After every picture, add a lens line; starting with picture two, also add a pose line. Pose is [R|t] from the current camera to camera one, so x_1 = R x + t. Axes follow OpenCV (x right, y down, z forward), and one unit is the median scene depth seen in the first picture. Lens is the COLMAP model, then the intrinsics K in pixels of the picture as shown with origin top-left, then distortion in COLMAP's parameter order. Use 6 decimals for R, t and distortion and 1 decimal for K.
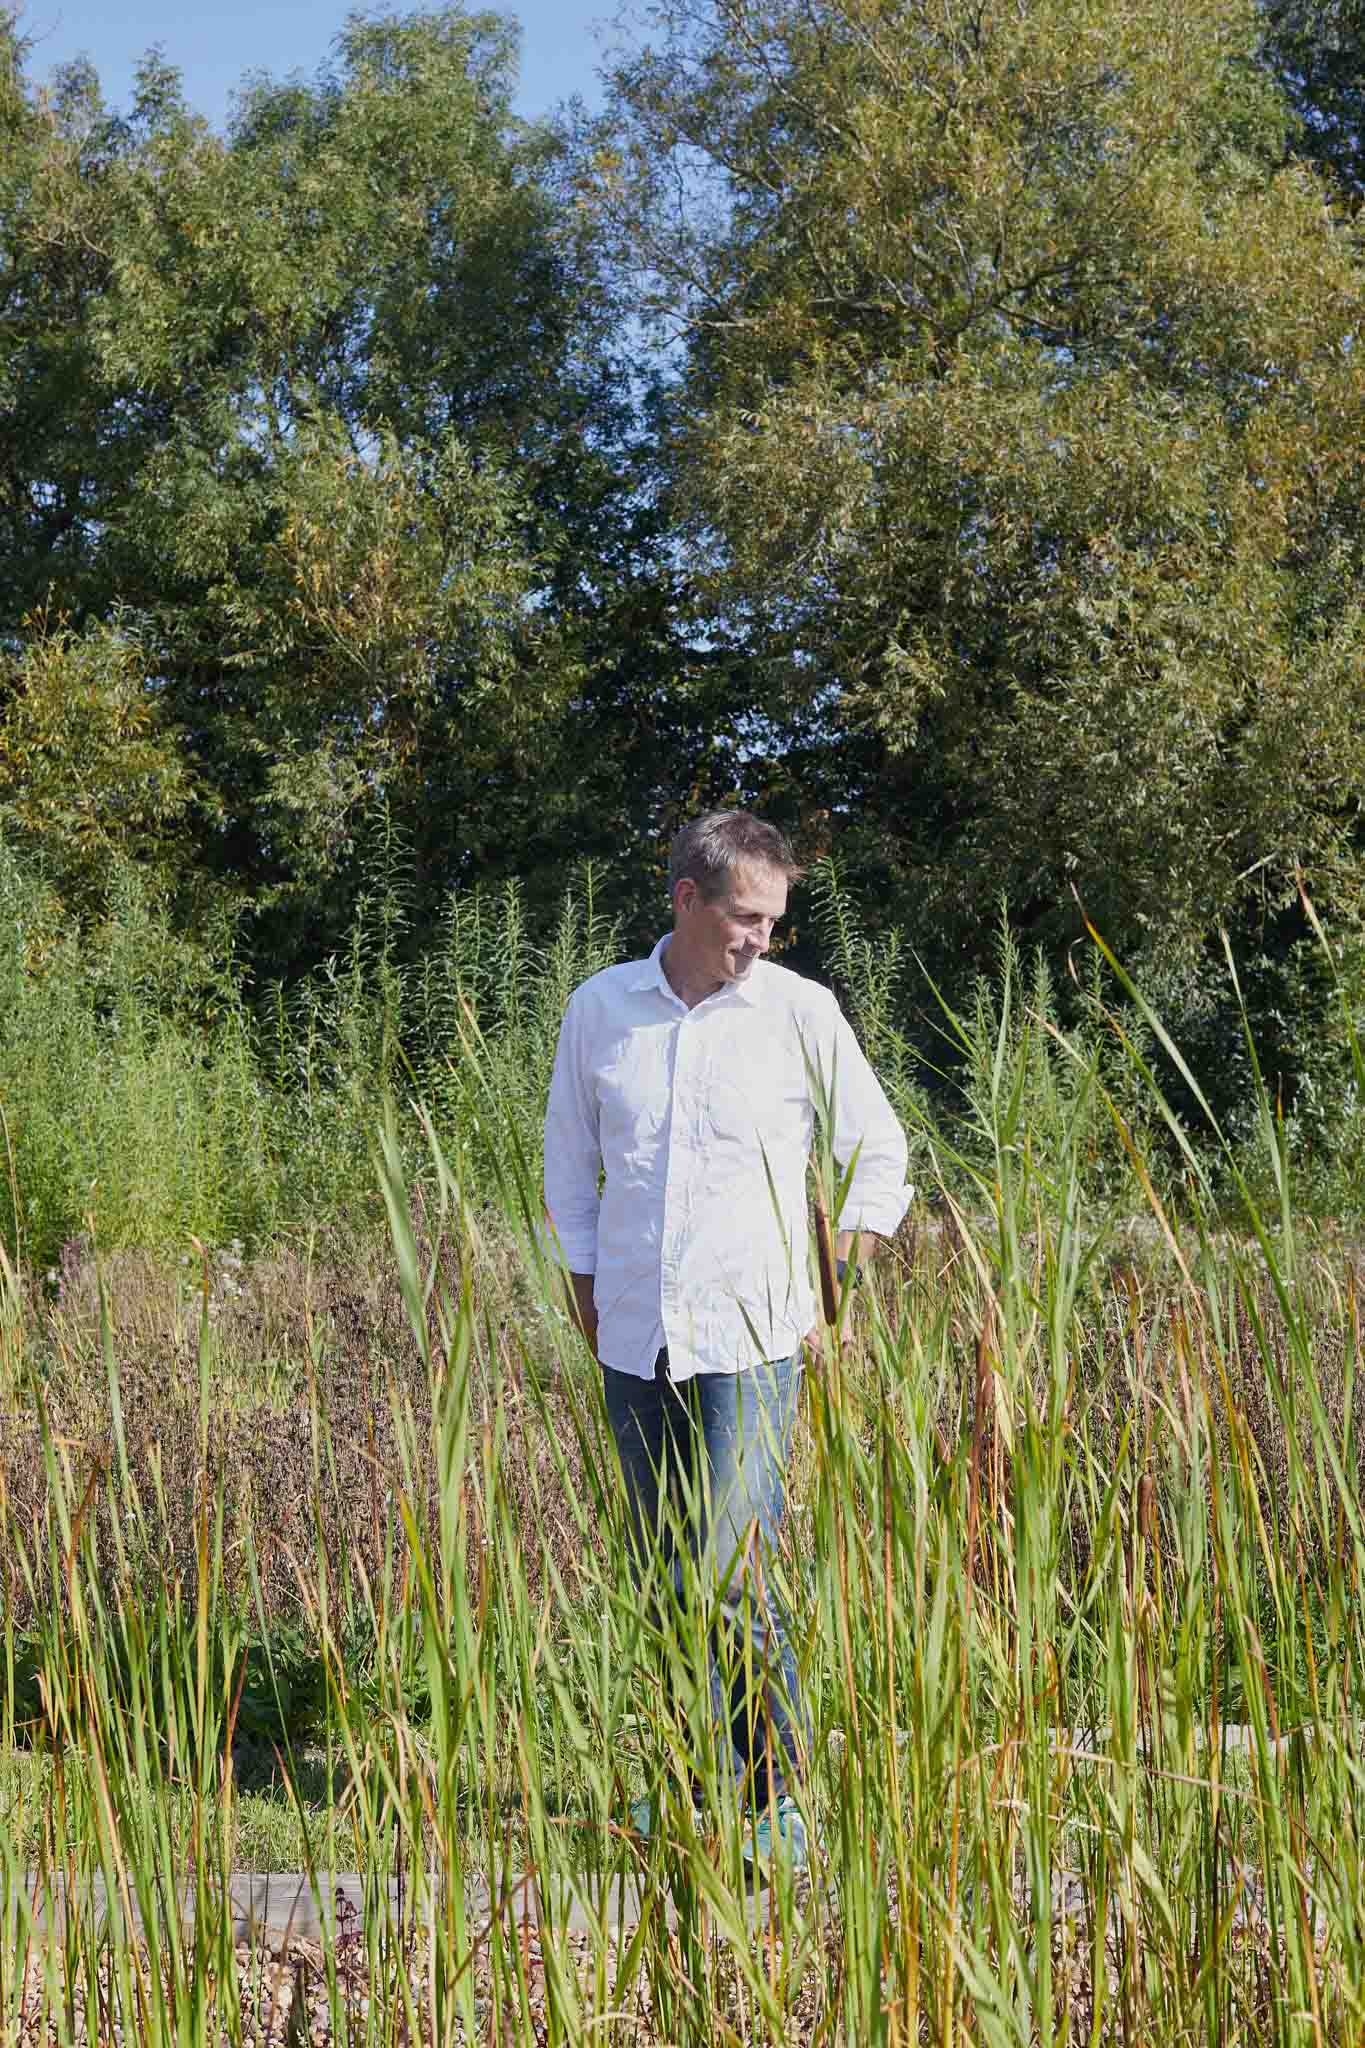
lens RADIAL K [[3001.6, 0, 682.5], [0, 3001.6, 1024.0], [0, 0, 1]] dist [-0.132313, 0.052957]
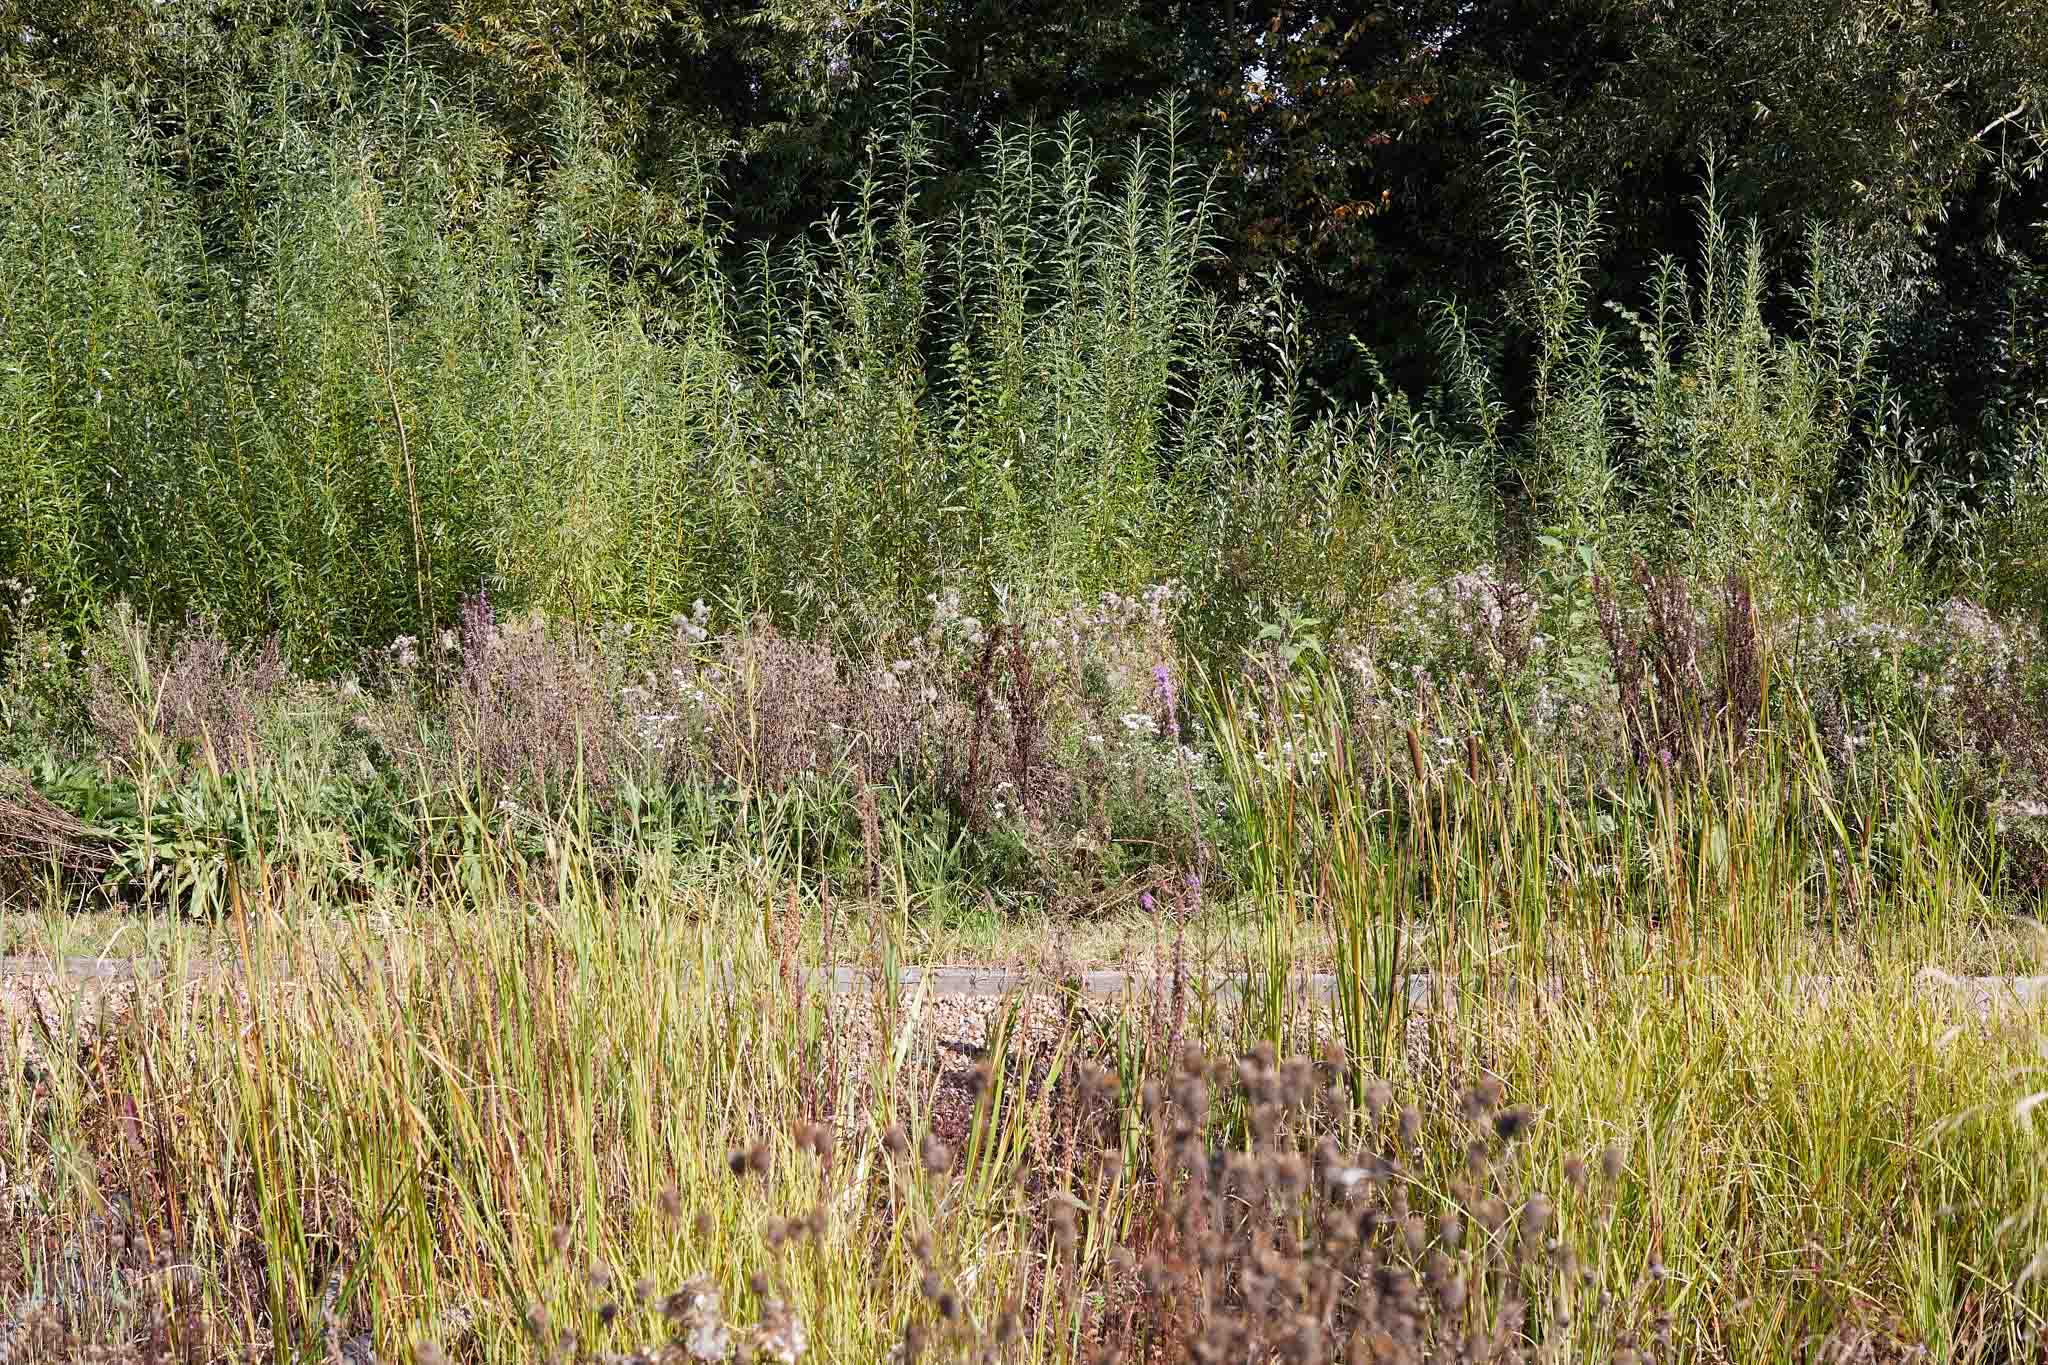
lens RADIAL K [[3001.6, 0, 1024.0], [0, 3001.6, 682.5], [0, 0, 1]] dist [-0.132313, 0.052957]
pose [[0.998519, 0.026816, -0.047330, -0.028007], [-0.020439, 0.991248, 0.130424, -0.003366], [0.050413, -0.129263, 0.990328, 0.220763]]
